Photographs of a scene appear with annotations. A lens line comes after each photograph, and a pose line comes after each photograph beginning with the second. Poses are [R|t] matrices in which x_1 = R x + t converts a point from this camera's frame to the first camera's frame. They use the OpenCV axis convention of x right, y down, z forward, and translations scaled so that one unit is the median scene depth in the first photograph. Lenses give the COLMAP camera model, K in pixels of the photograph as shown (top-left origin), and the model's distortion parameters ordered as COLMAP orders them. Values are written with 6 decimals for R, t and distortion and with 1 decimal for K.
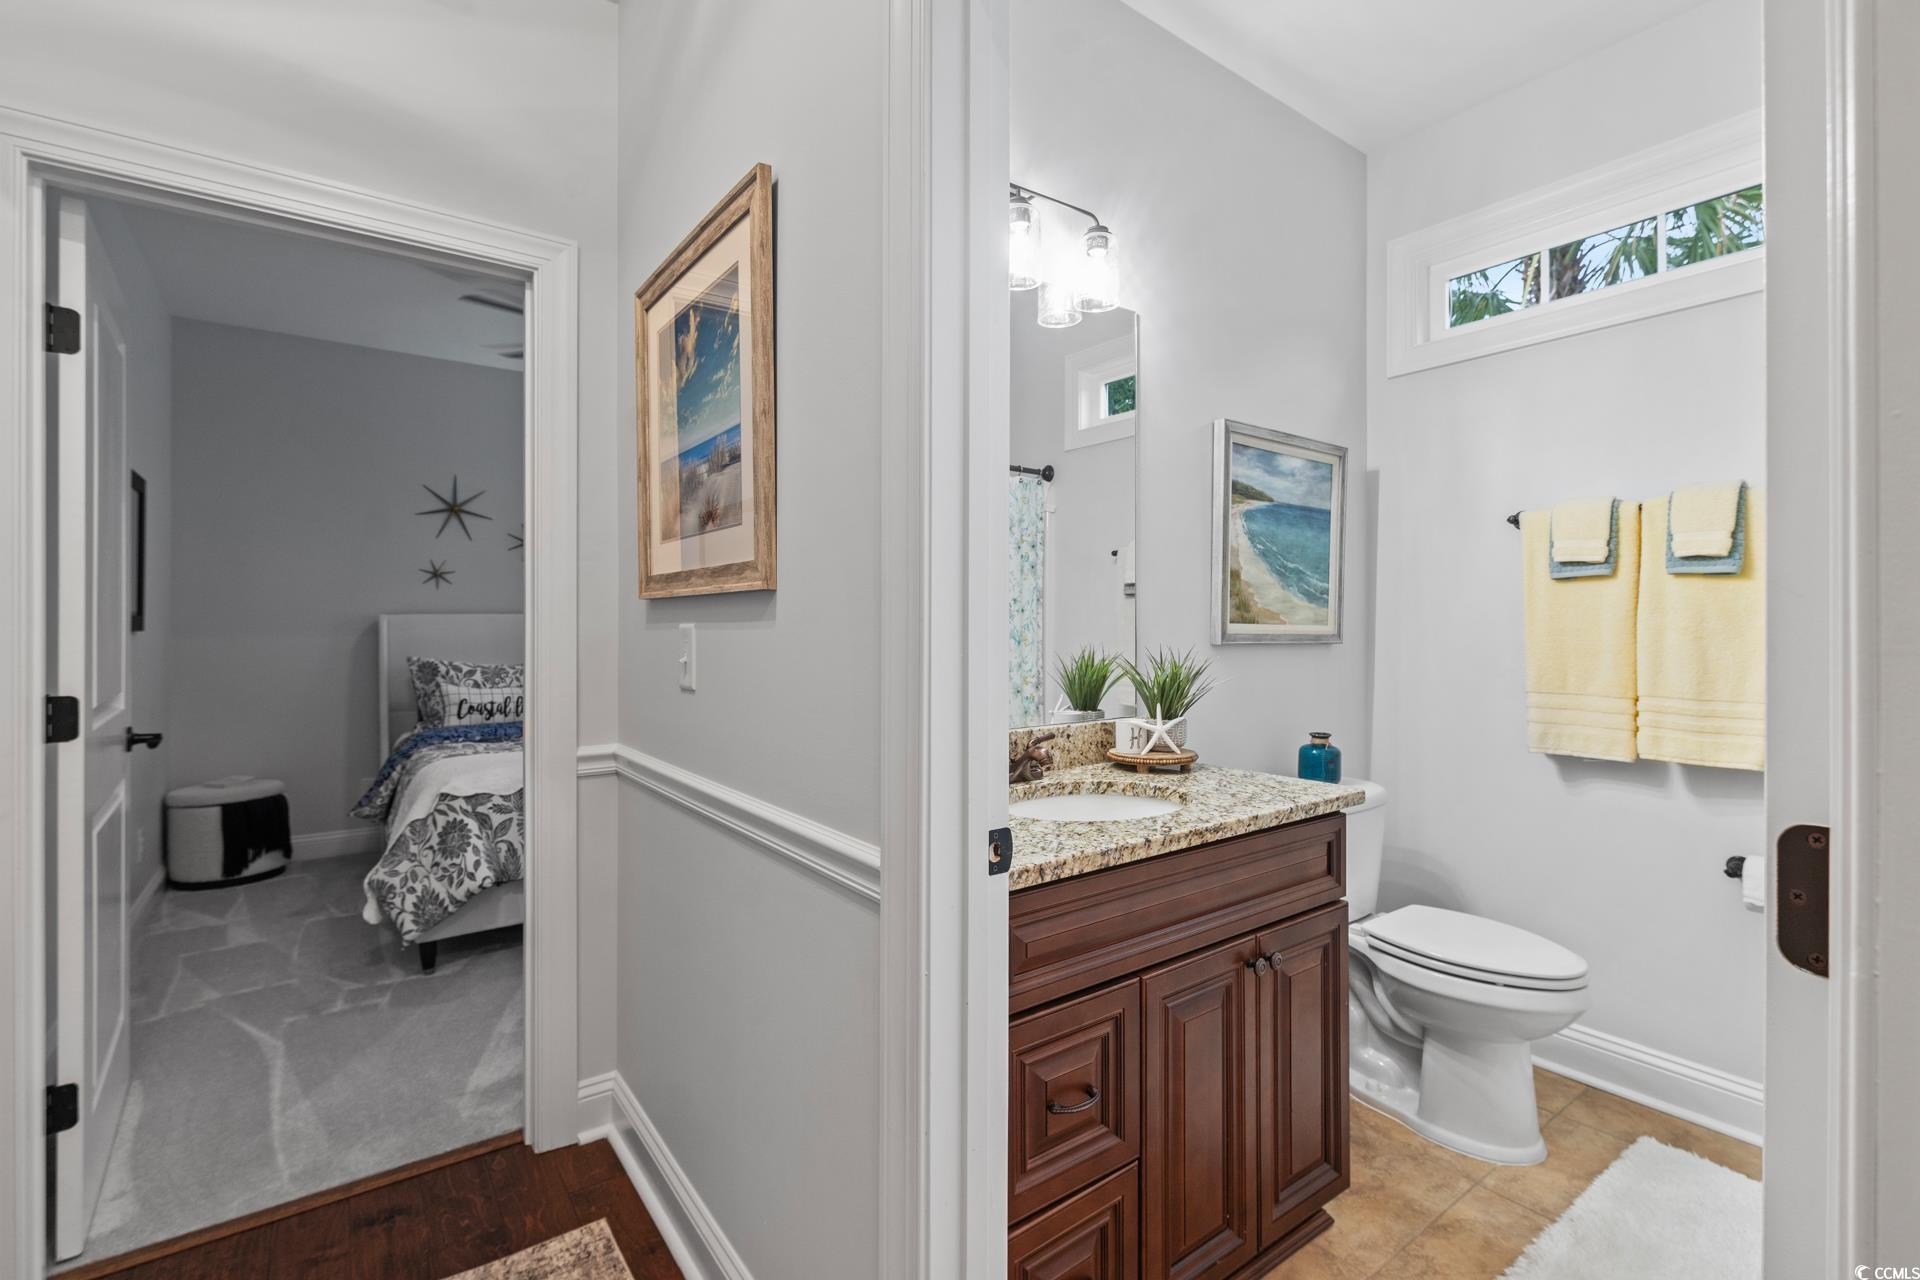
lens RADIAL K [[867.3, 0, 981.7], [0, 867.3, 627.6], [0, 0, 1]] dist [-0.001089, -0.000111]
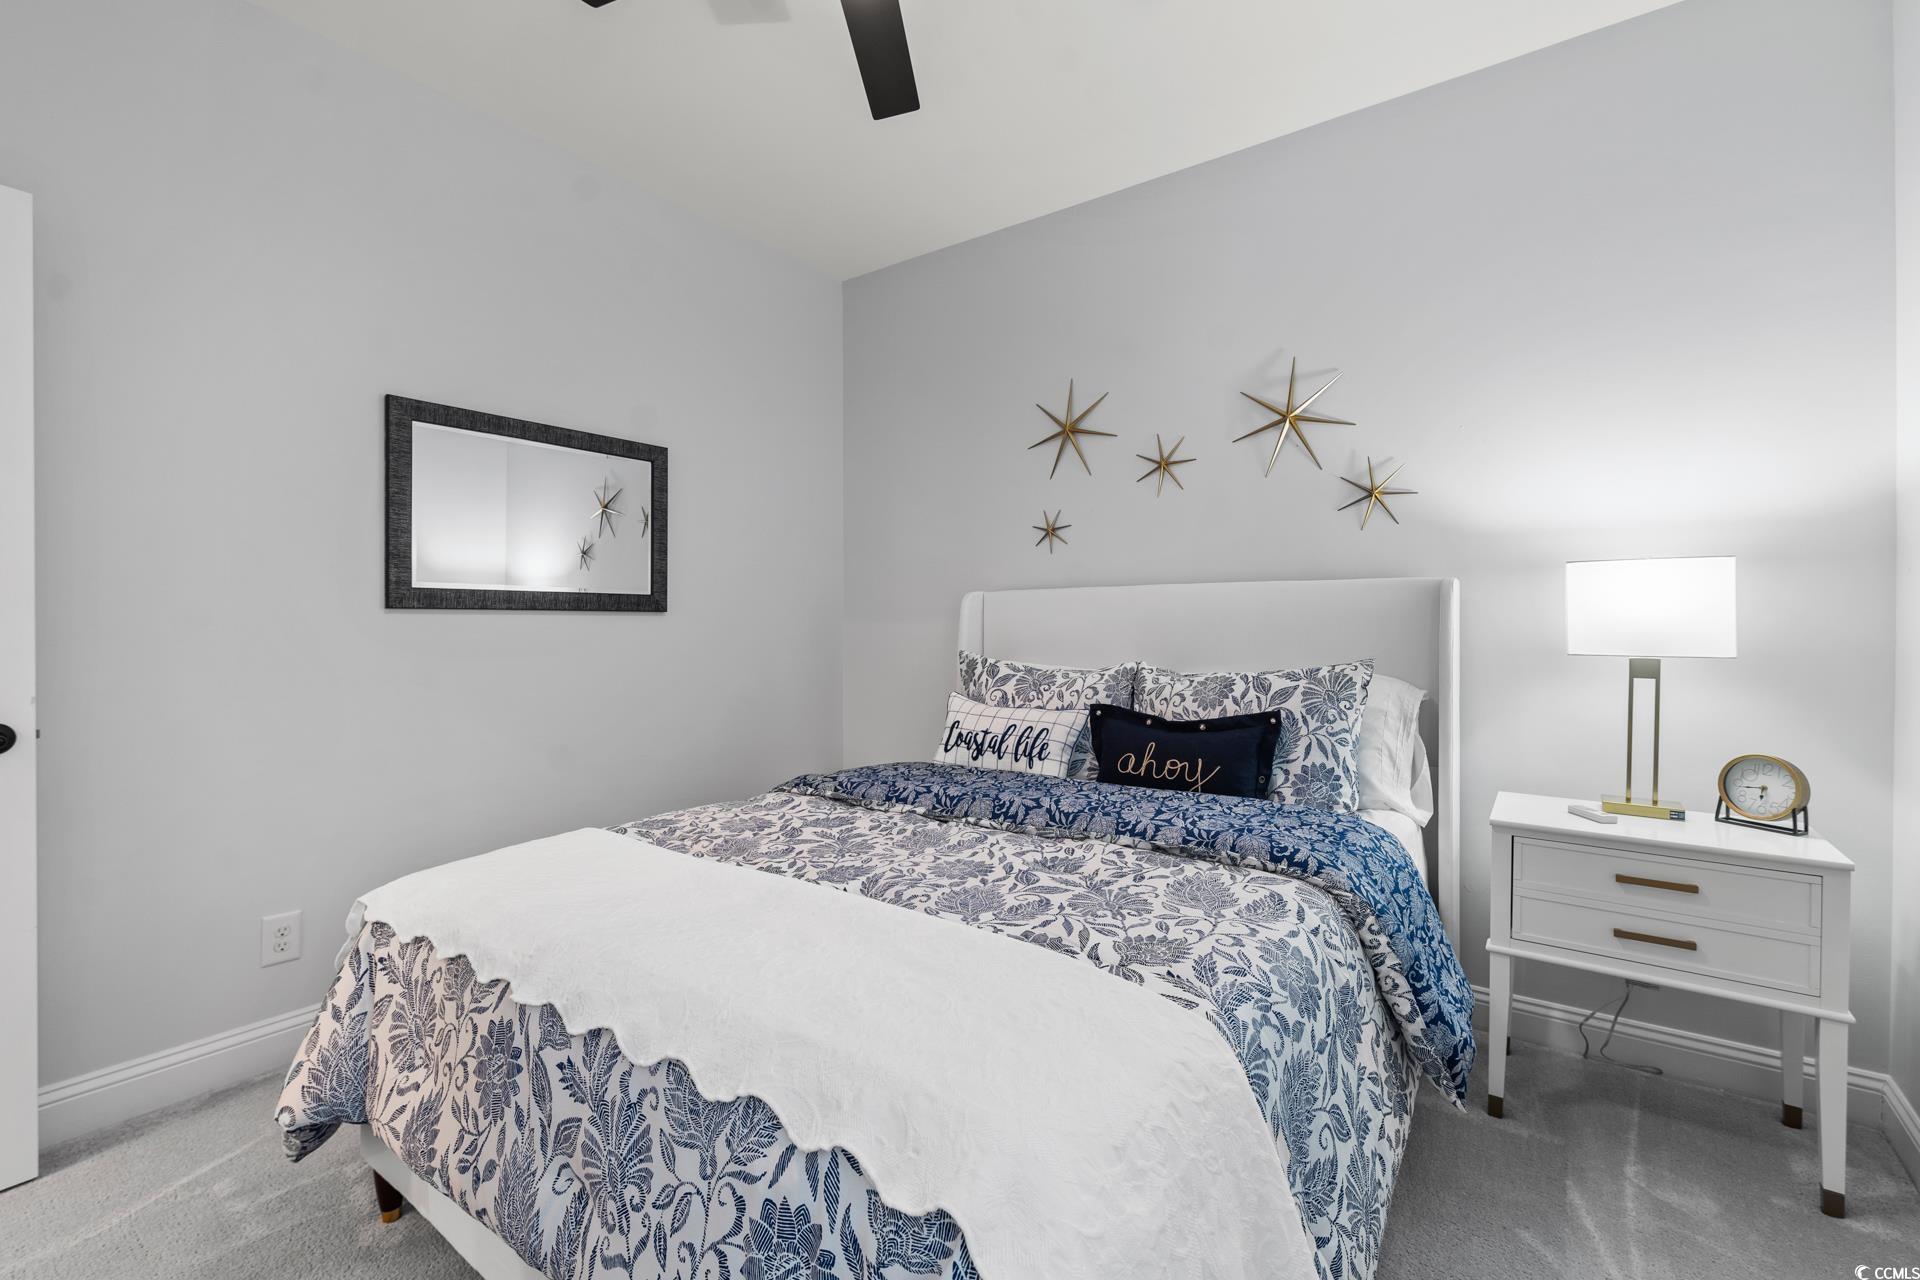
lens RADIAL K [[843.2, 0, 965.8], [0, 843.2, 636.7], [0, 0, 1]] dist [-0.000240, -0.000148]
pose [[0.282553, 0.016472, -0.959110, -0.014980], [-0.003439, 0.999864, 0.016159, 0.013835], [0.959246, -0.001267, 0.282571, 0.977010]]
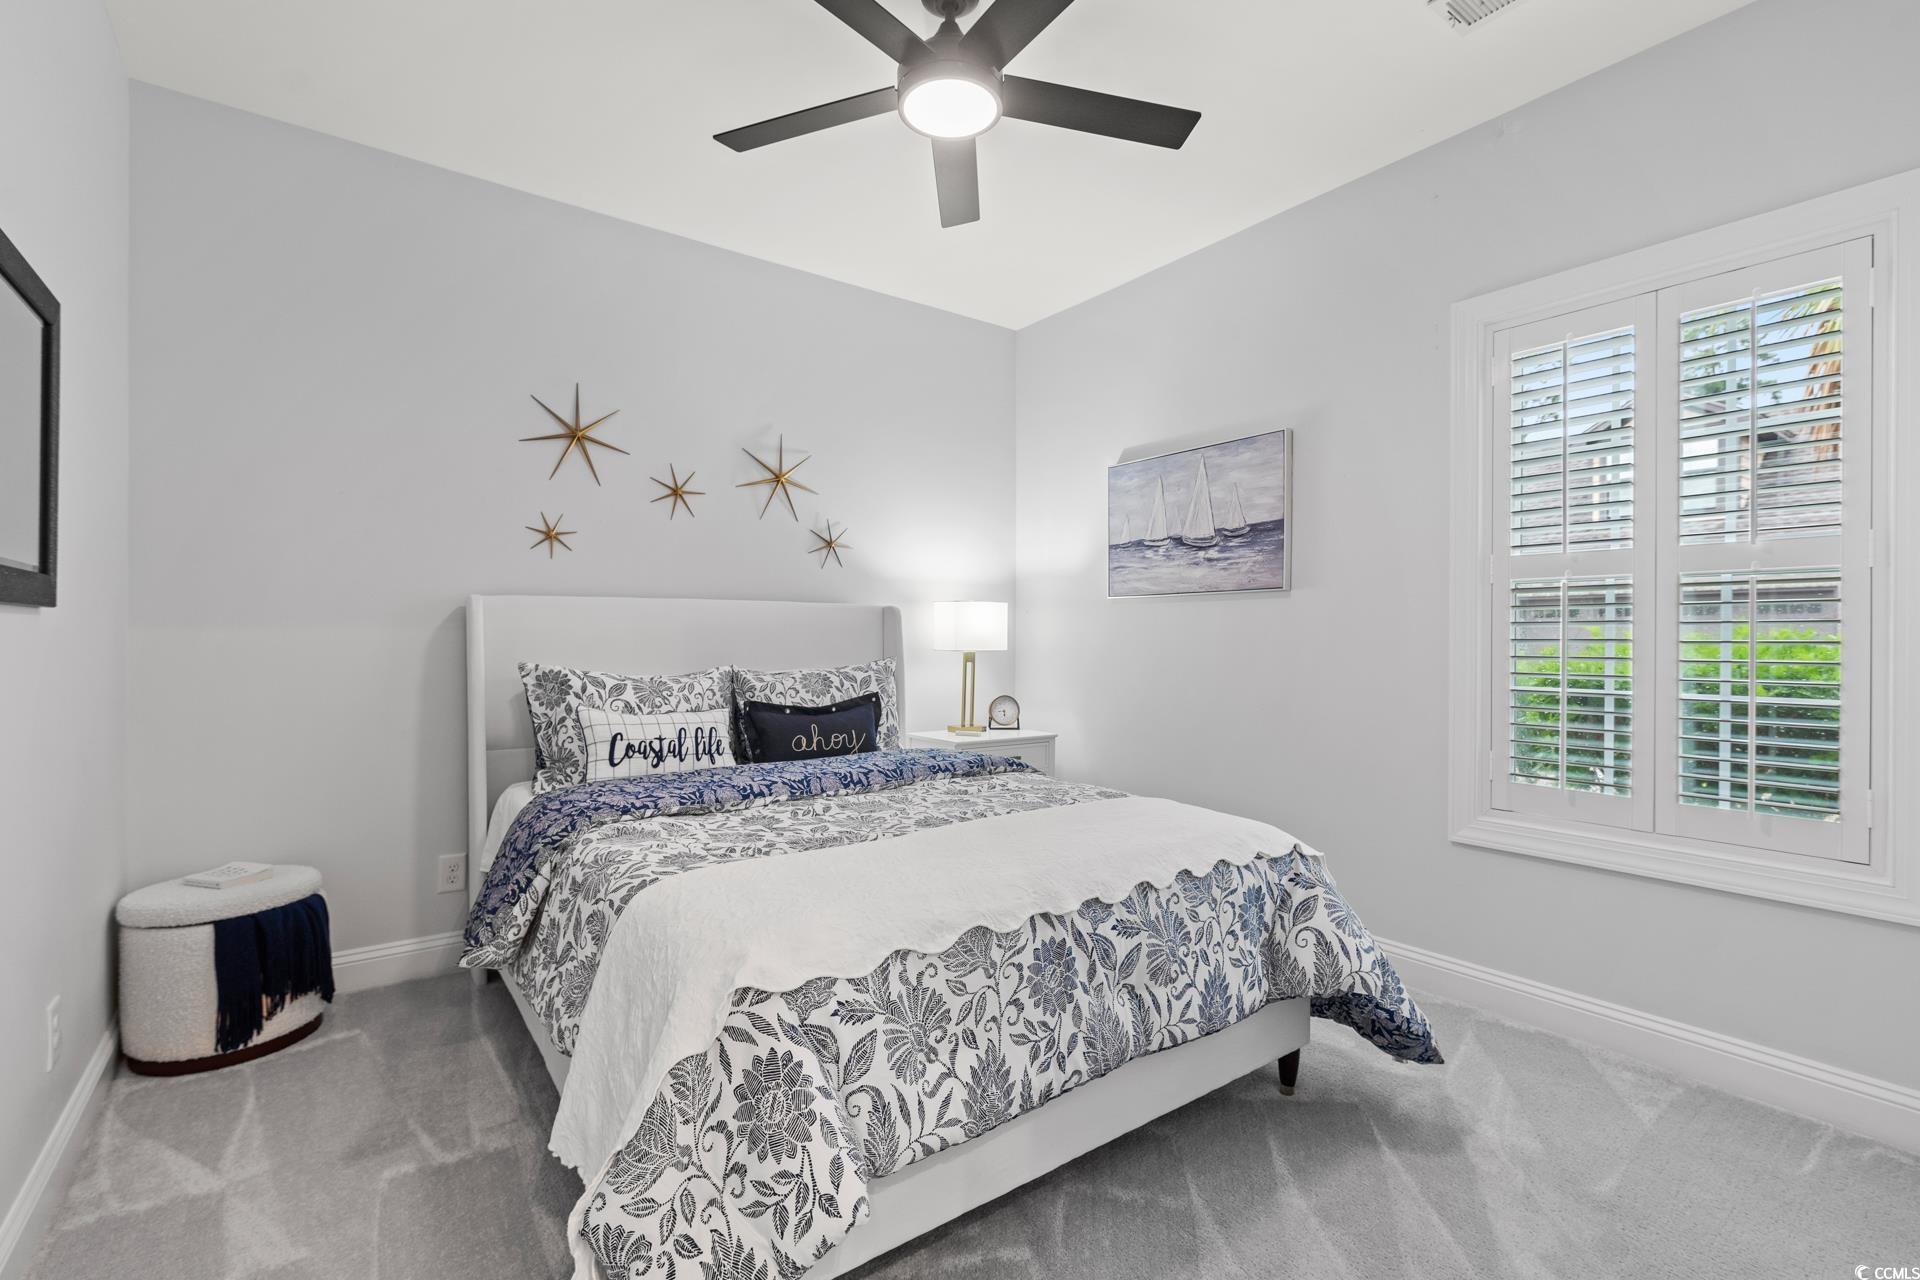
lens RADIAL K [[852.3, 0, 969.7], [0, 852.3, 645.8], [0, 0, 1]] dist [0.000974, -0.000200]
pose [[0.999982, 0.005926, 0.000770, -0.413354], [-0.005932, 0.999943, 0.008863, 0.017434], [-0.000717, -0.008868, 0.999960, 0.475994]]
